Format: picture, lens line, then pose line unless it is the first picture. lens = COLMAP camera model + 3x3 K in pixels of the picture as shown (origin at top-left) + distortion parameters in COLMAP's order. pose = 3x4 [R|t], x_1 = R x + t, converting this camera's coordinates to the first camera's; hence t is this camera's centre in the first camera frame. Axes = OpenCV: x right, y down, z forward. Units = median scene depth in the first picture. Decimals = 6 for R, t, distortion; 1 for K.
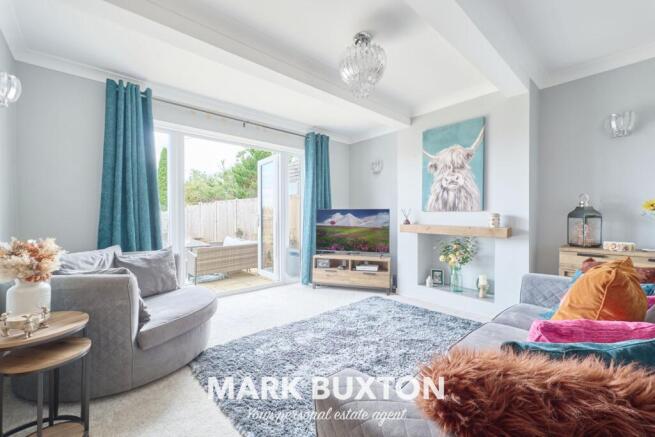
lens RADIAL K [[267.8, 0, 329.2], [0, 267.8, 220.4], [0, 0, 1]] dist [0.000675, 0.000031]
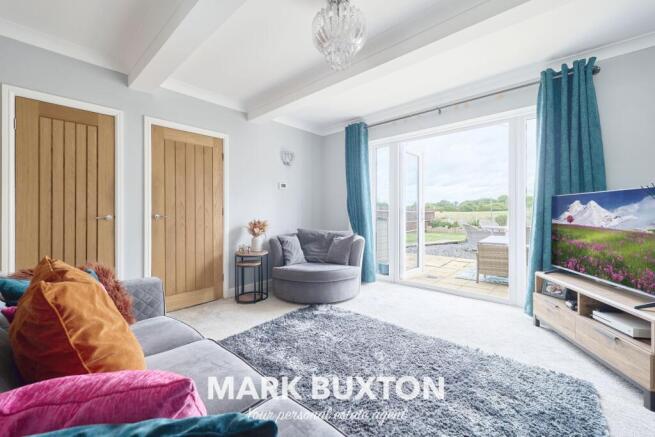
lens RADIAL K [[282.2, 0, 328.2], [0, 282.2, 212.4], [0, 0, 1]] dist [0.001058, -0.000030]
pose [[0.107288, -0.007247, -0.994202, 0.644514], [-0.005373, 0.999955, -0.007869, 0.002427], [0.994214, 0.006186, 0.107244, 0.540321]]
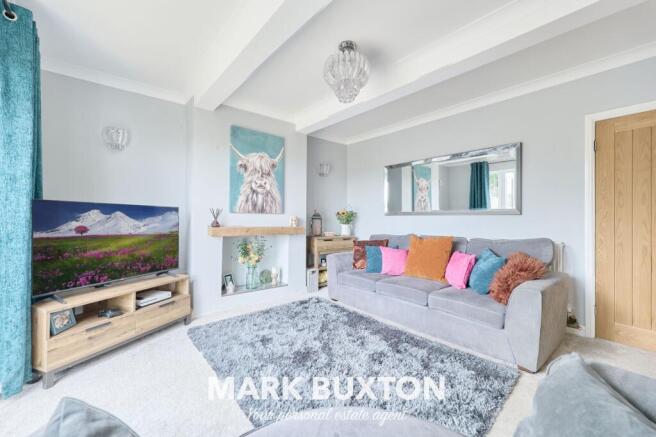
lens RADIAL K [[268.2, 0, 329.4], [0, 268.2, 220.3], [0, 0, 1]] dist [-0.000302, 0.000019]
pose [[0.011683, -0.004546, 0.999921, -0.564615], [0.008590, 0.999953, 0.004445, -0.008135], [-0.999895, 0.008537, 0.011722, 0.658828]]
